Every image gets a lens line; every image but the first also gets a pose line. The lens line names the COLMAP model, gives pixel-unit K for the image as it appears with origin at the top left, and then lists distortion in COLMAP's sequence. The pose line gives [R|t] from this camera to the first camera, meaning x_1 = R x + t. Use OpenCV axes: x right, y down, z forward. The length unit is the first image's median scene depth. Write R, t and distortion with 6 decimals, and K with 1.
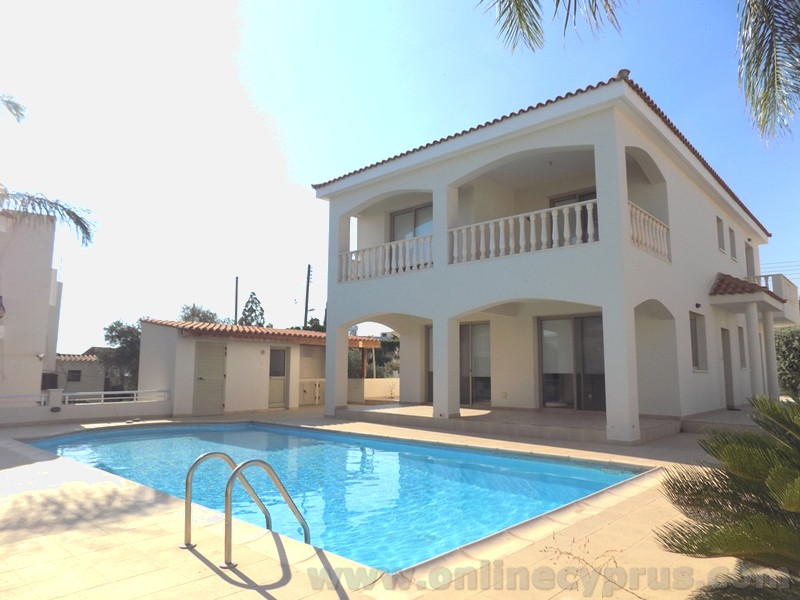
lens RADIAL K [[536.6, 0, 400.0], [0, 536.6, 300.0], [0, 0, 1]] dist [-0.003318, 0.001867]
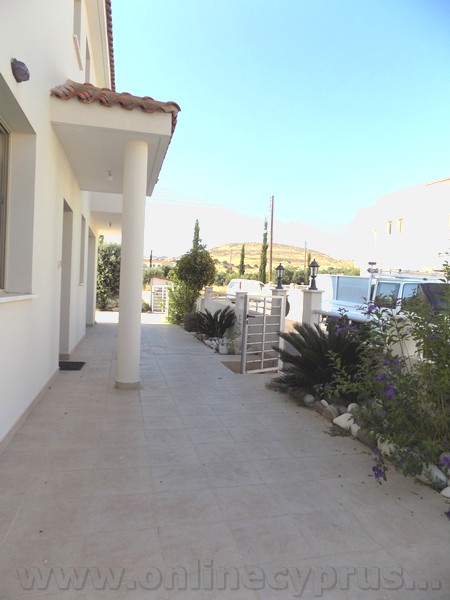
lens RADIAL K [[402.5, 0, 225.0], [0, 402.5, 300.0], [0, 0, 1]] dist [-0.003318, 0.001867]
pose [[0.549060, -0.019972, 0.835544, 0.333953], [-0.134242, 0.984627, 0.111749, 0.067013], [-0.824932, -0.173522, 0.537939, 0.597197]]
